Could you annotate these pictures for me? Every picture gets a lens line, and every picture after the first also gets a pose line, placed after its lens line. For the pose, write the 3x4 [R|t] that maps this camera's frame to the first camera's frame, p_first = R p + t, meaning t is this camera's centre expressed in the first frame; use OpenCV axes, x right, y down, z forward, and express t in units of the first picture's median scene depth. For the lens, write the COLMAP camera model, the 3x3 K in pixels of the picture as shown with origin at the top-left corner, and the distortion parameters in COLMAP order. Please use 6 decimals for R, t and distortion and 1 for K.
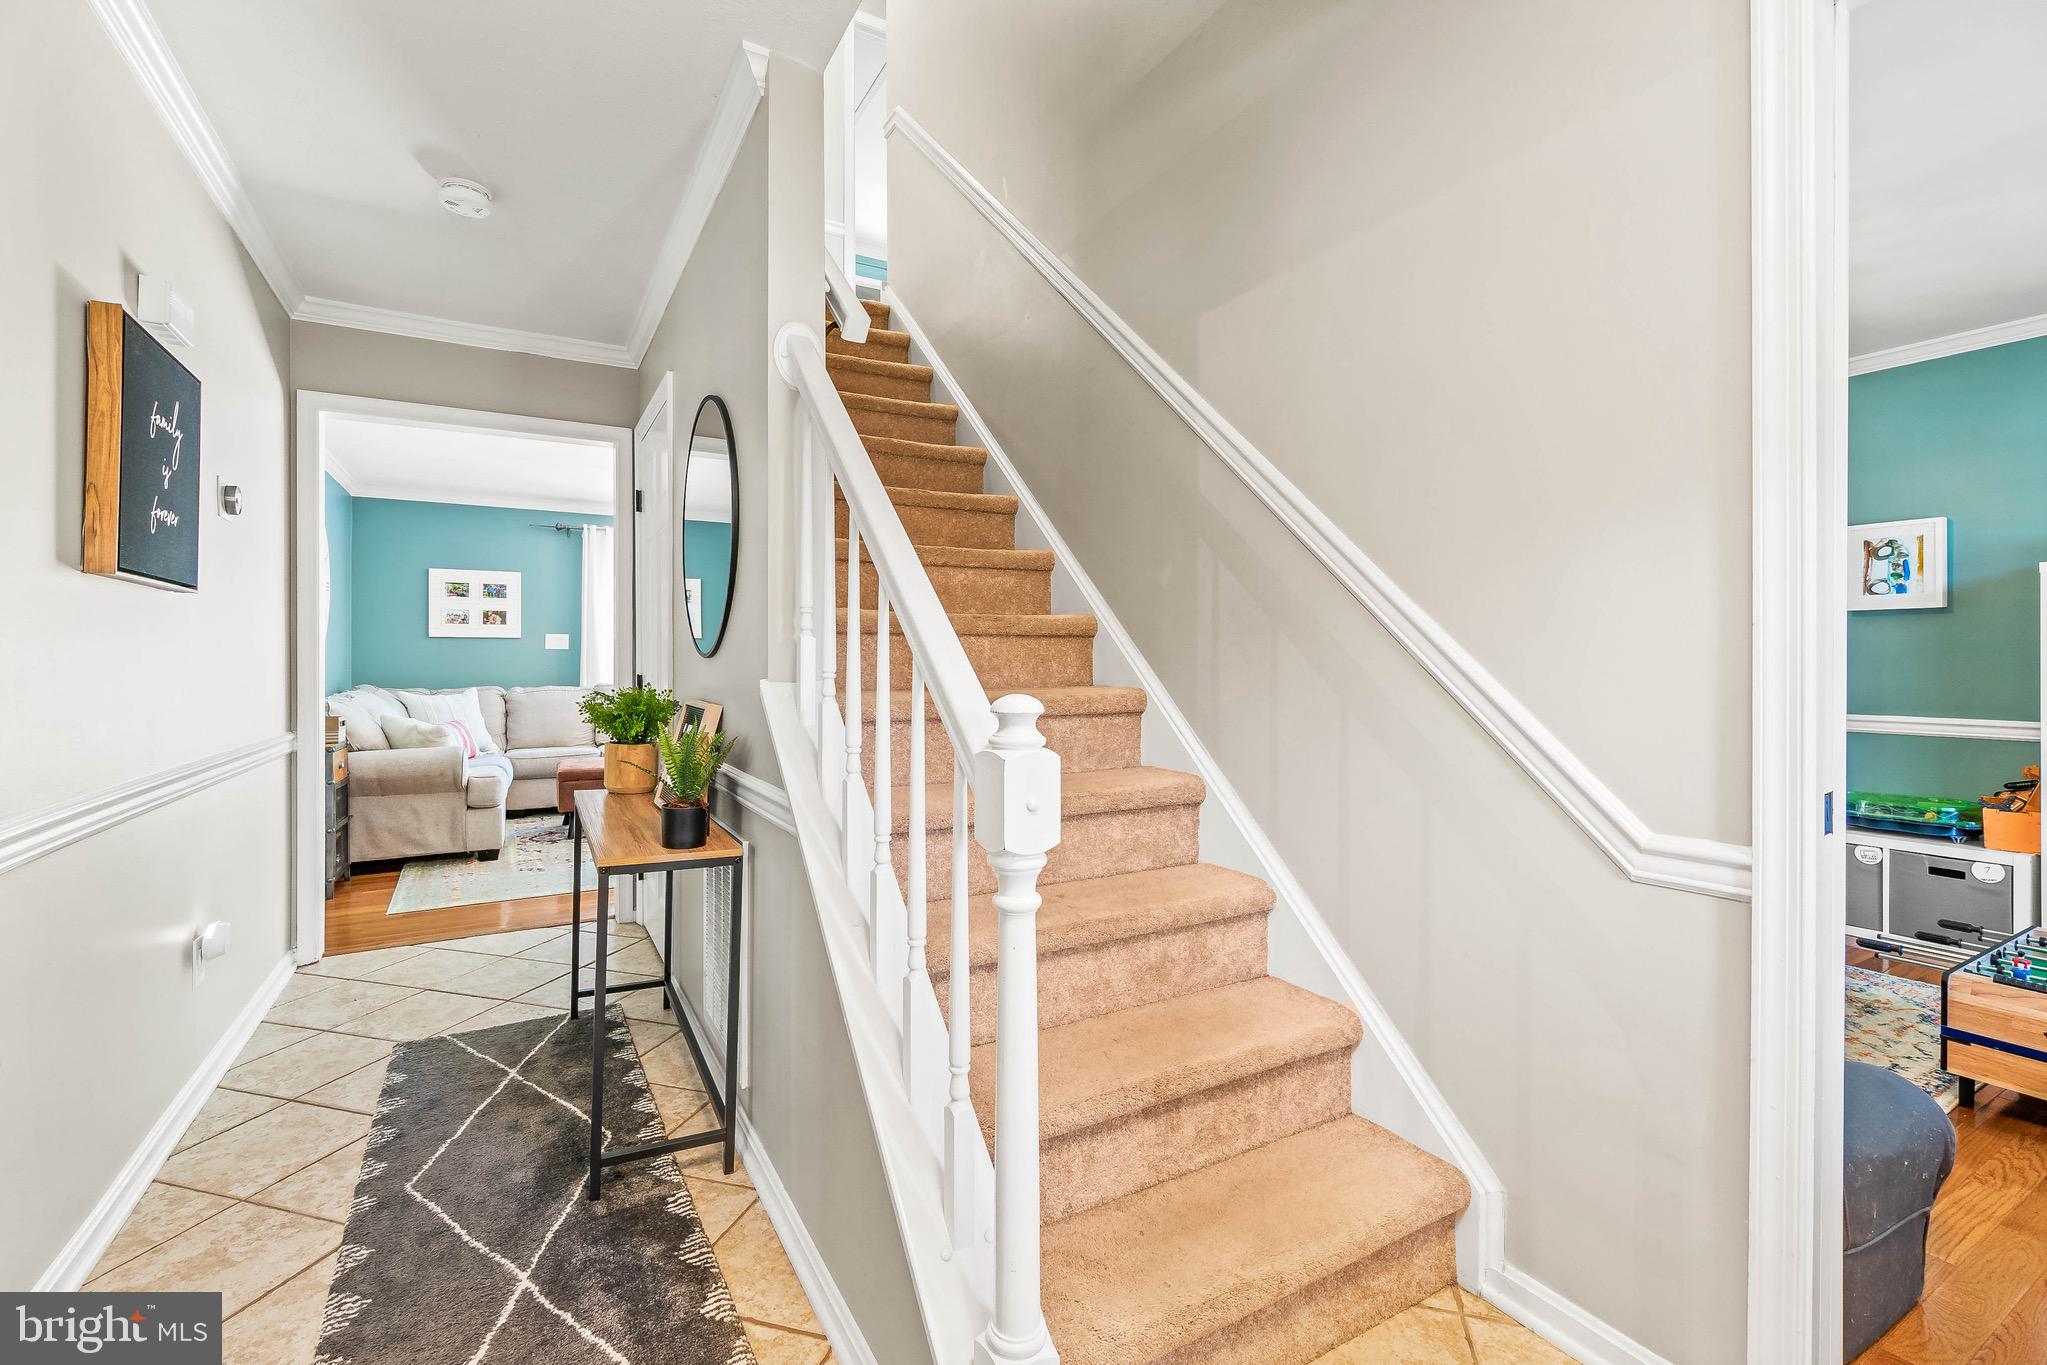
lens RADIAL K [[882.1, 0, 1019.2], [0, 882.1, 665.8], [0, 0, 1]] dist [0.000220, -0.000174]
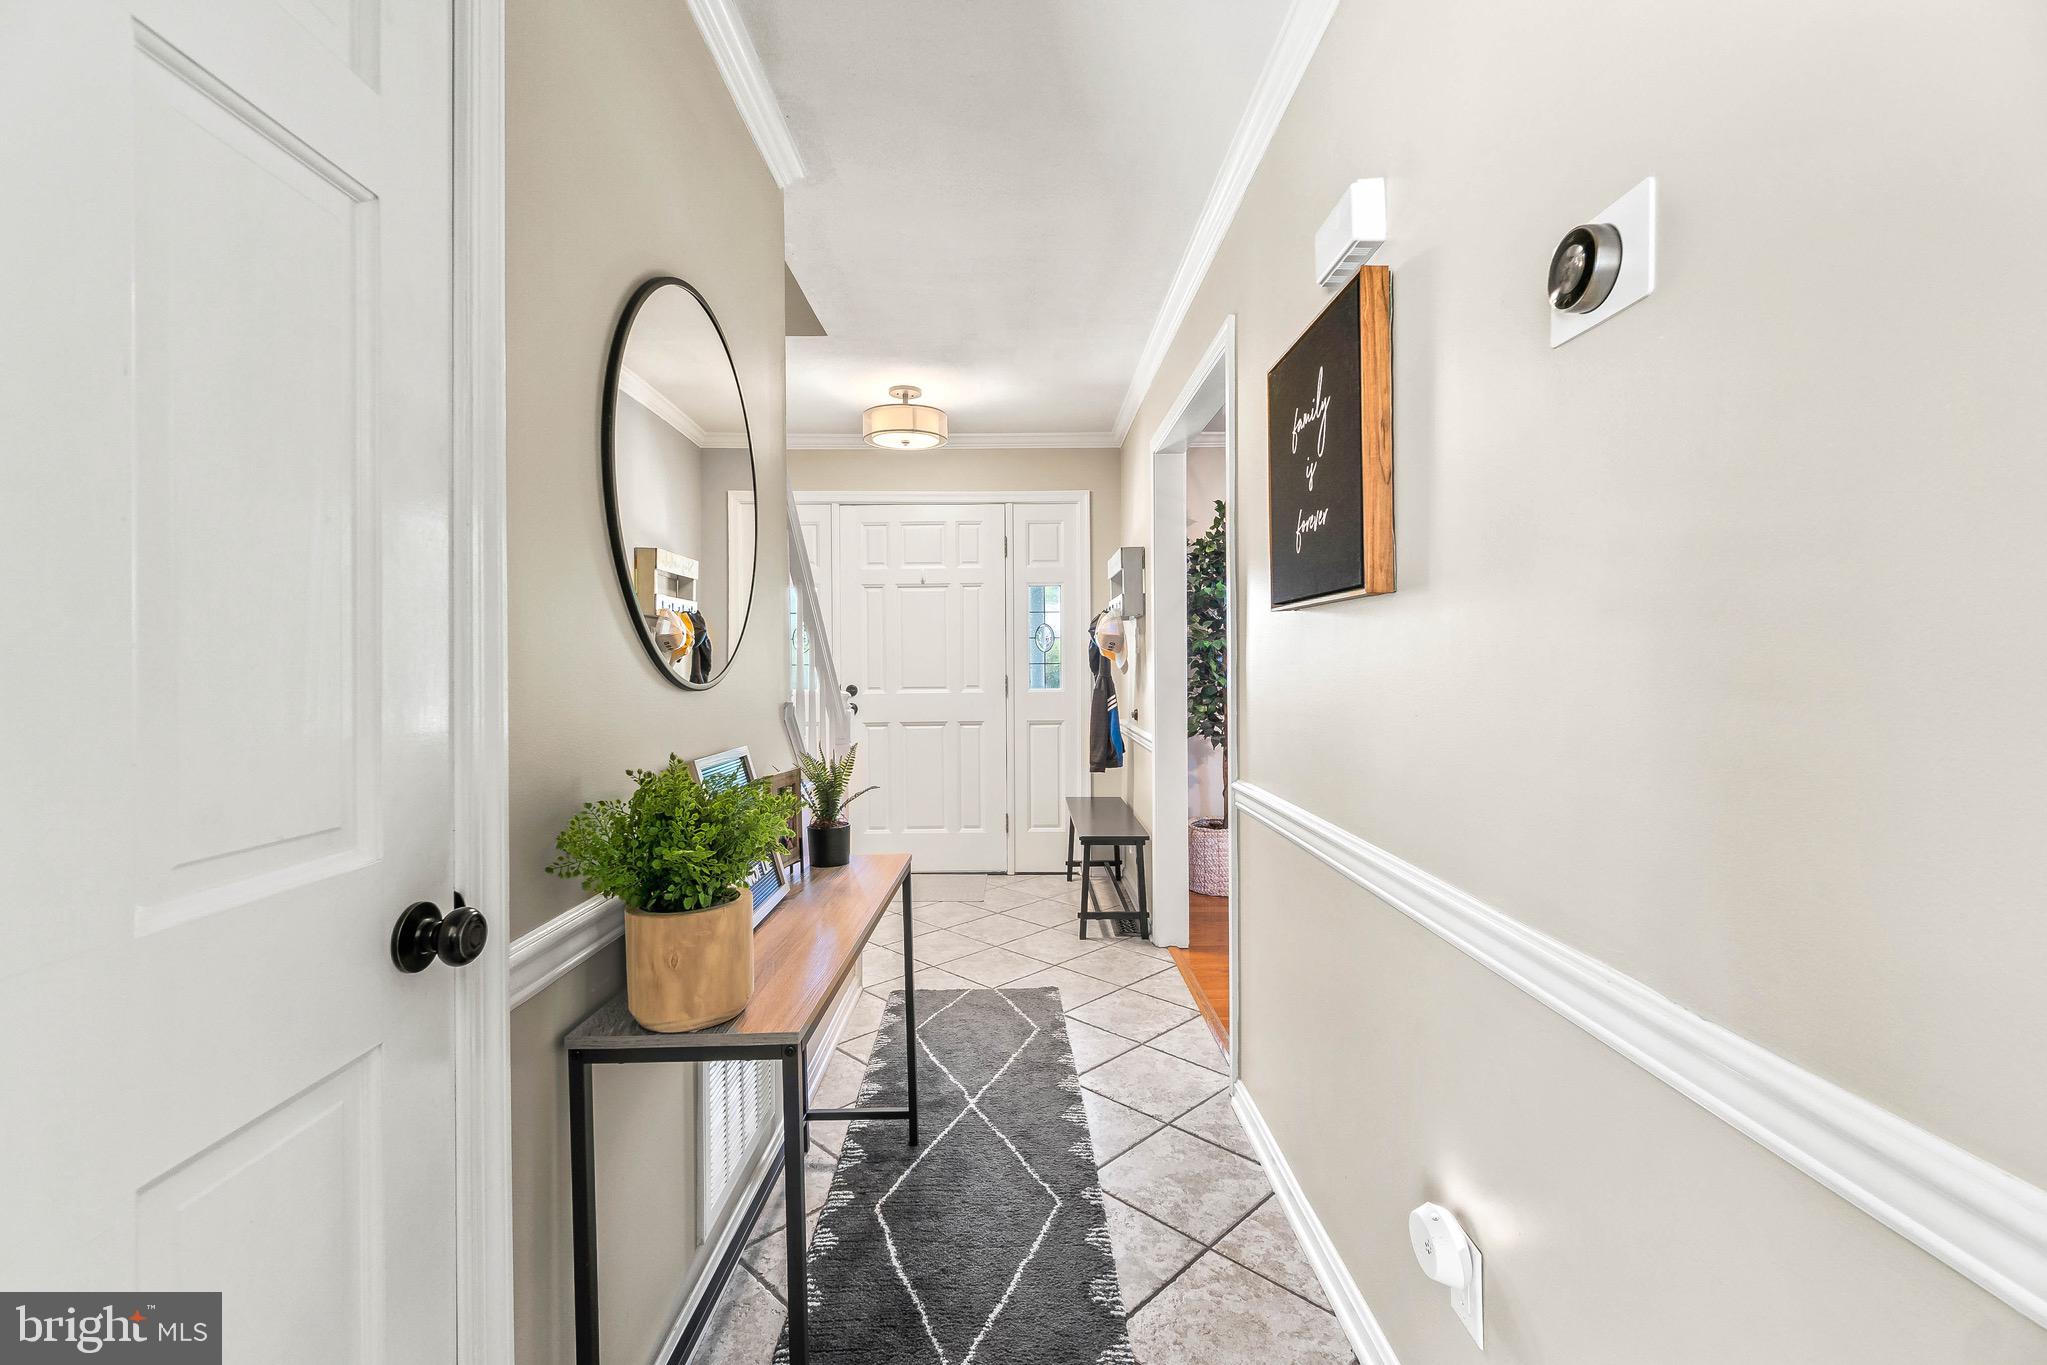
lens RADIAL K [[882.1, 0, 1019.2], [0, 882.1, 665.8], [0, 0, 1]] dist [0.000220, -0.000174]
pose [[-0.868716, 0.004810, 0.495287, -1.168440], [0.008988, 0.999941, 0.006054, -0.042421], [-0.495229, 0.009711, -0.868708, 1.917382]]
